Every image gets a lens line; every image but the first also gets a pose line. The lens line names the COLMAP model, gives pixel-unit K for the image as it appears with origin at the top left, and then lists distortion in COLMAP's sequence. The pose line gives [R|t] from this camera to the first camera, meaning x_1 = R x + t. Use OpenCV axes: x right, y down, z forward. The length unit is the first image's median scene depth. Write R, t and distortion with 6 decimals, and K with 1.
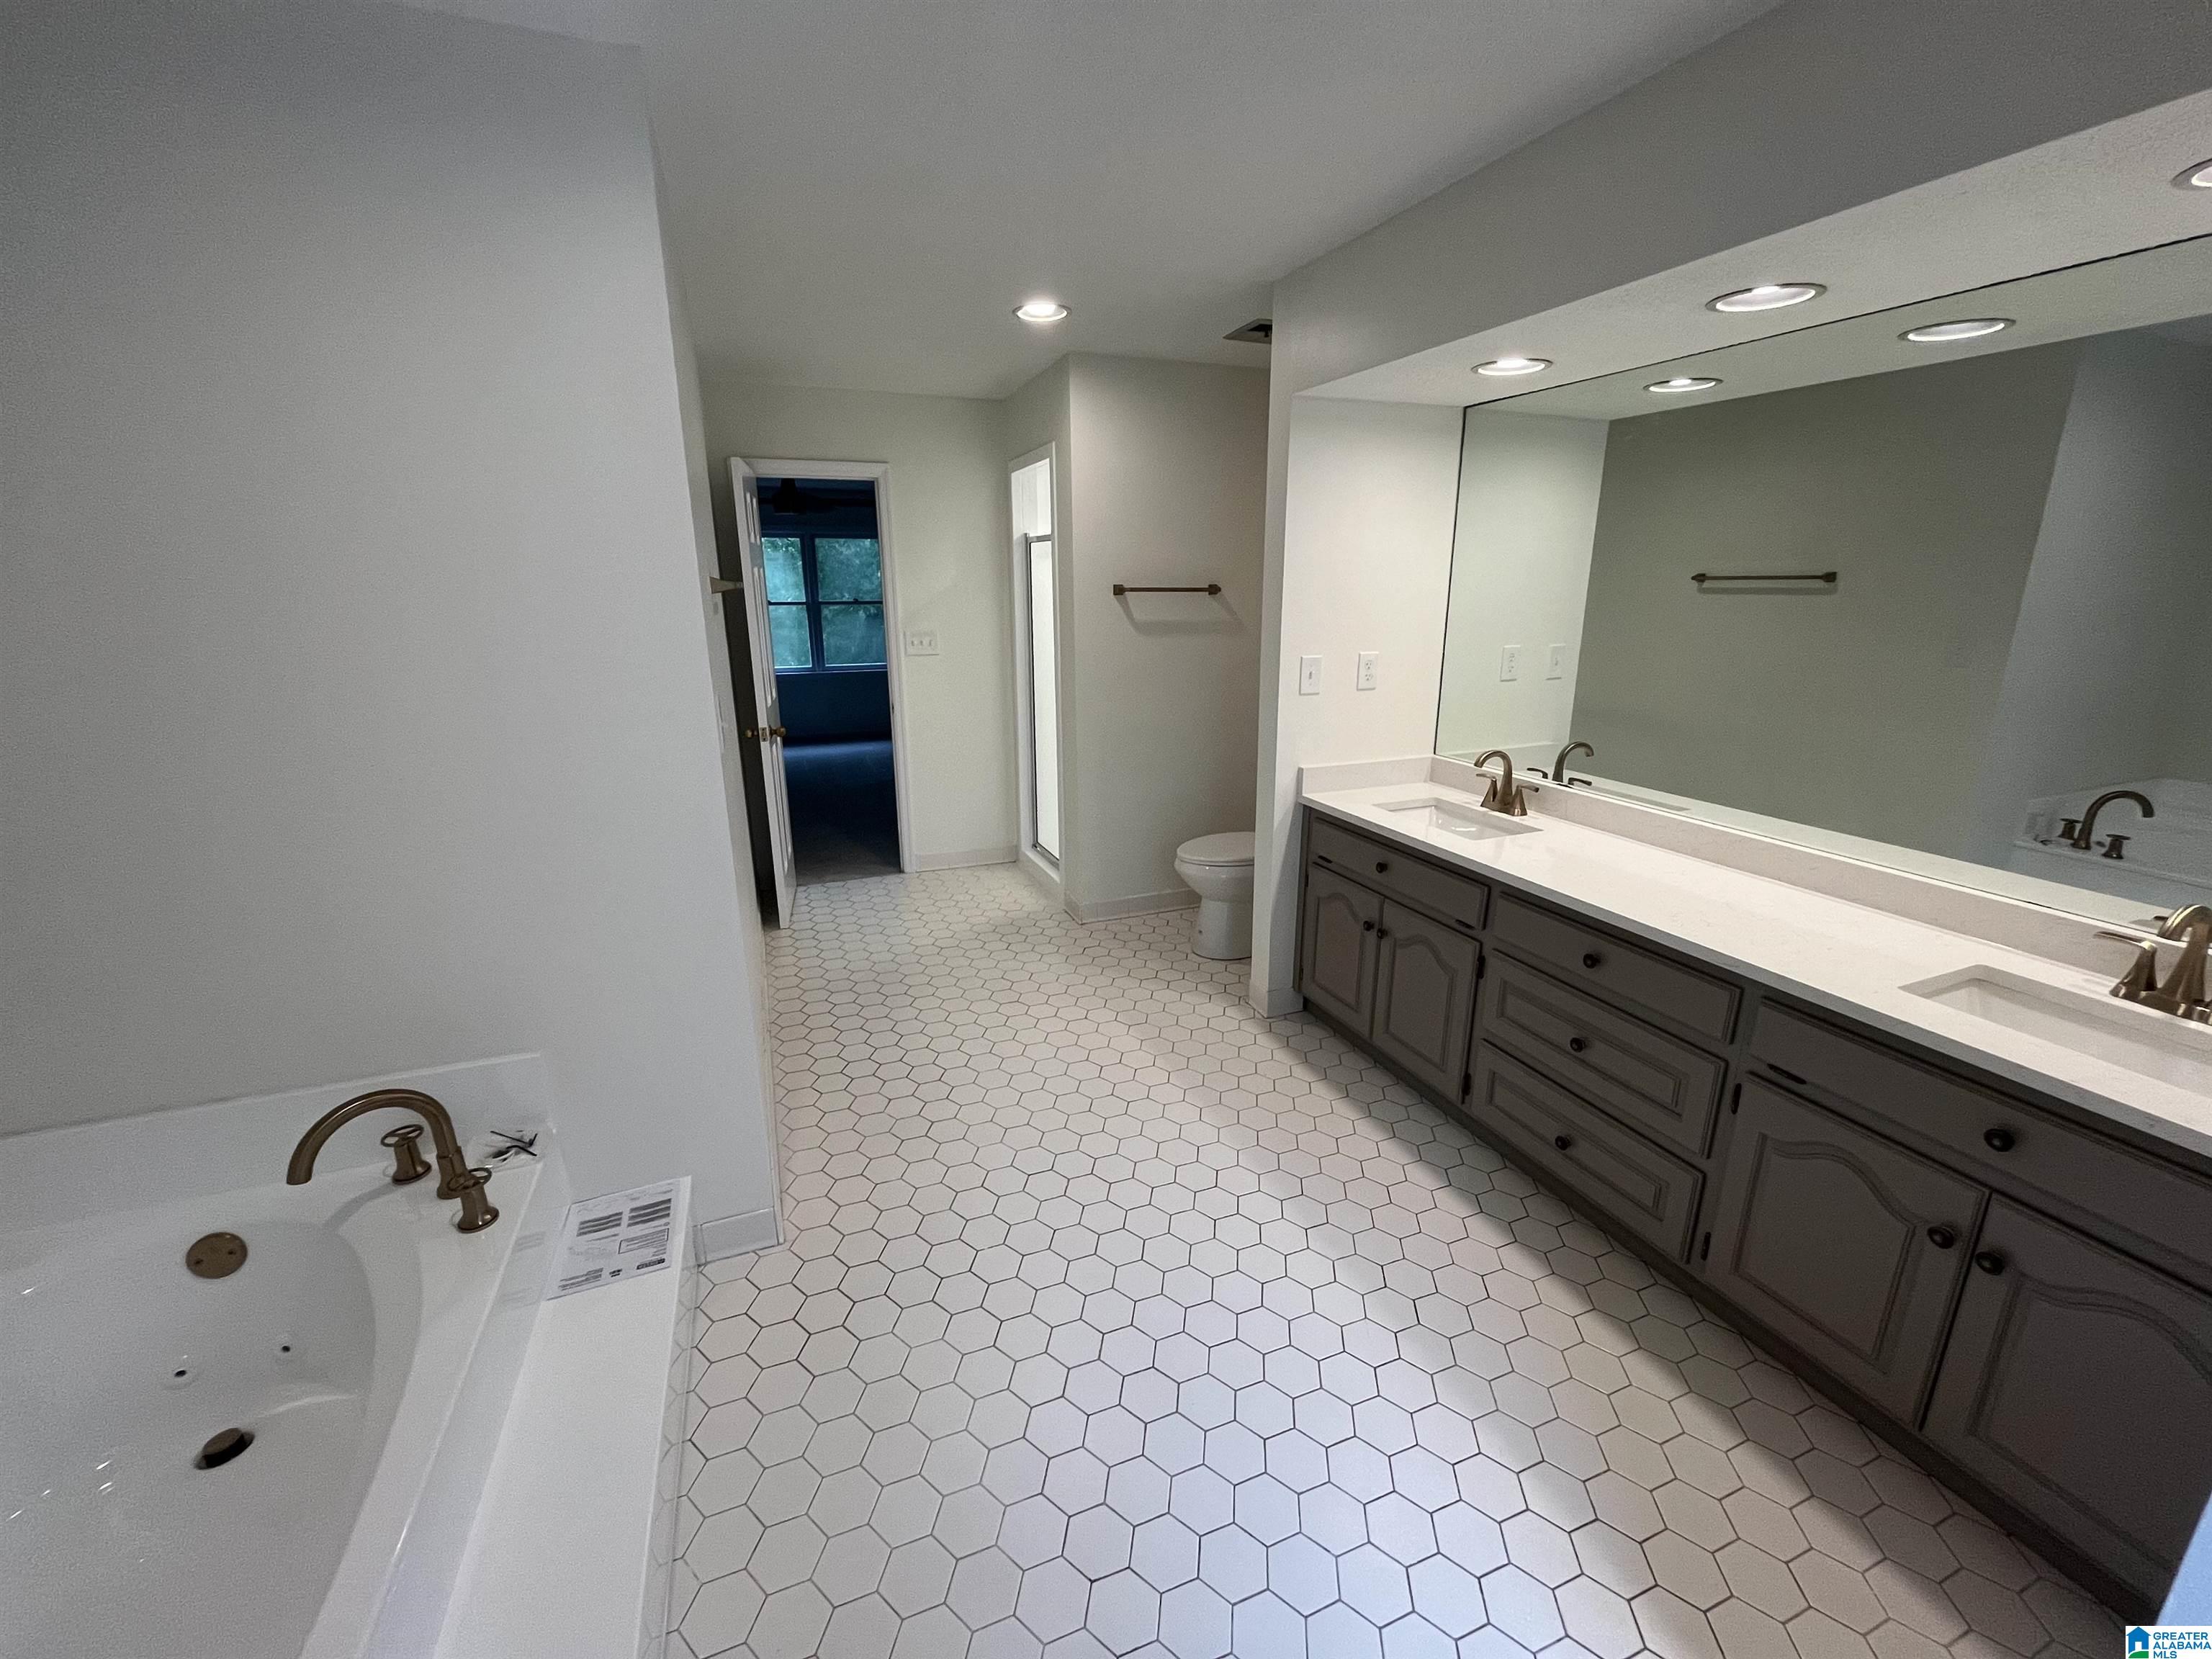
lens RADIAL K [[892.4, 0, 1106.3], [0, 892.4, 825.2], [0, 0, 1]] dist [-0.000257, -0.000570]
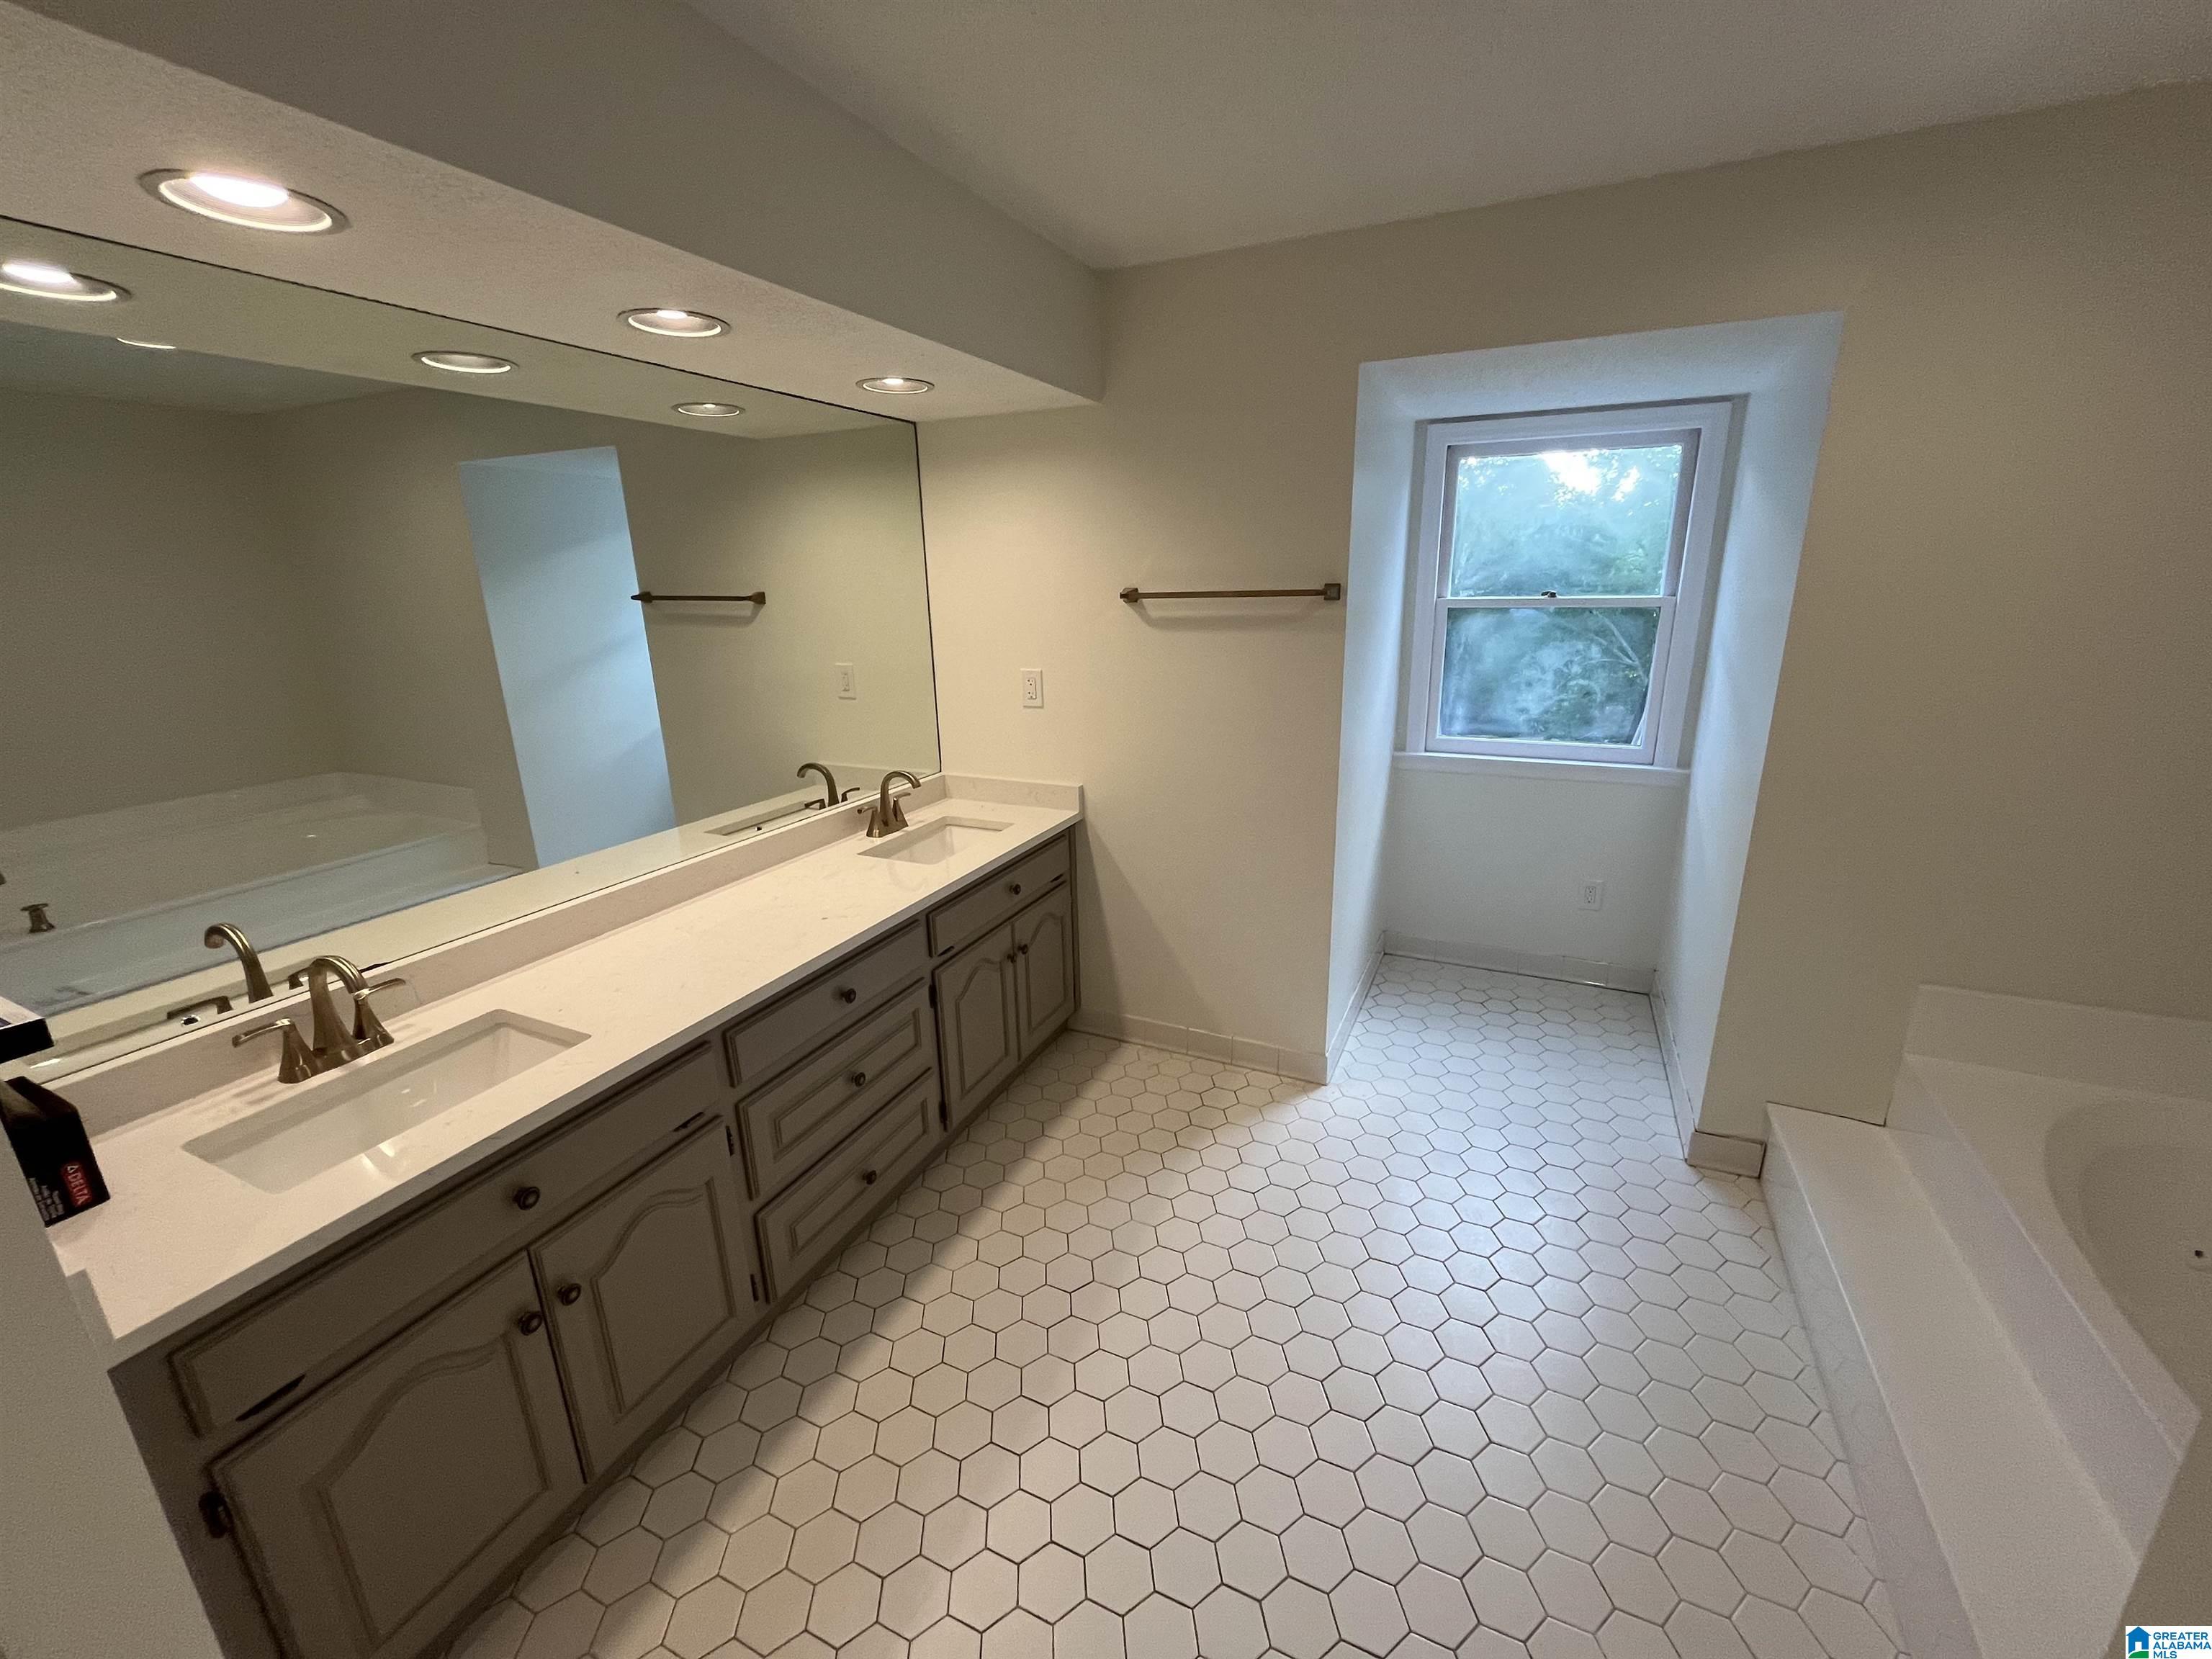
lens RADIAL K [[892.4, 0, 1106.3], [0, 892.4, 825.2], [0, 0, 1]] dist [-0.000257, -0.000570]
pose [[-0.686383, -0.183374, 0.703741, -0.283970], [0.212685, 0.874764, 0.435377, -0.349850], [-0.695444, 0.448511, -0.561422, 1.169783]]
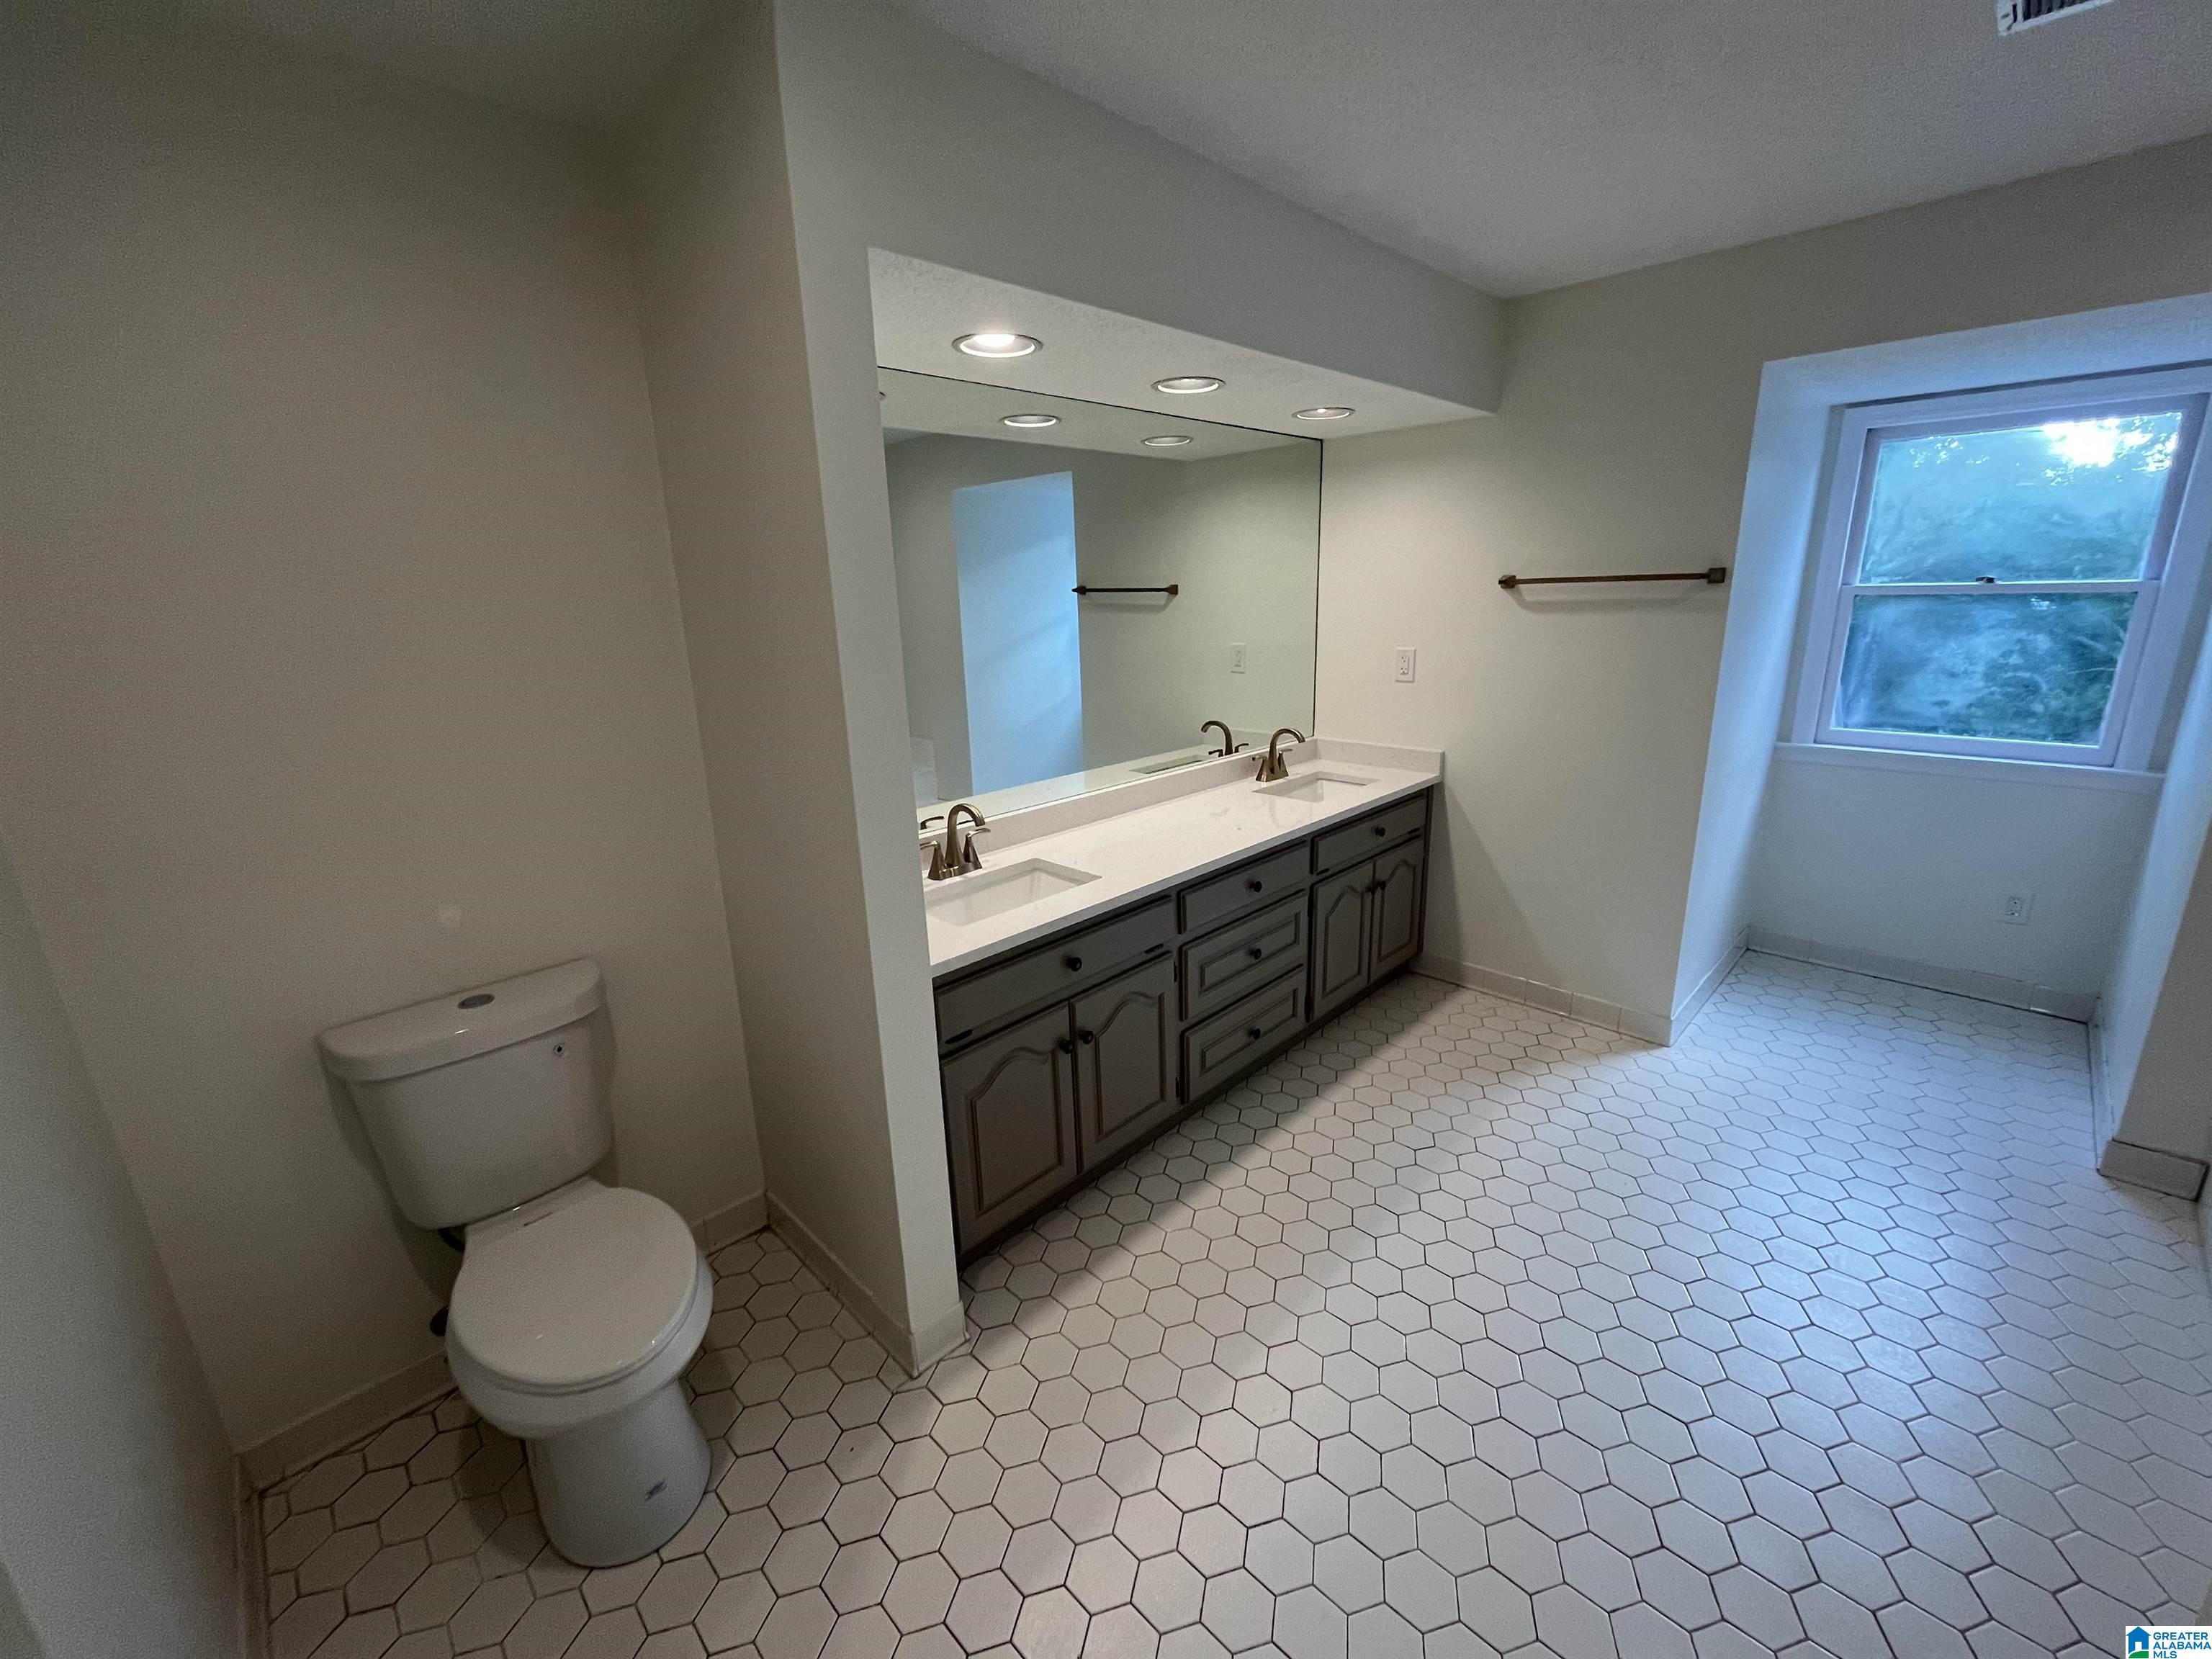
lens RADIAL K [[892.4, 0, 1106.3], [0, 892.4, 825.2], [0, 0, 1]] dist [-0.000257, -0.000570]
pose [[-0.398112, -0.225937, 0.889078, -0.452480], [0.272065, 0.896507, 0.349650, -0.399899], [-0.876064, 0.381087, -0.295441, 1.413880]]
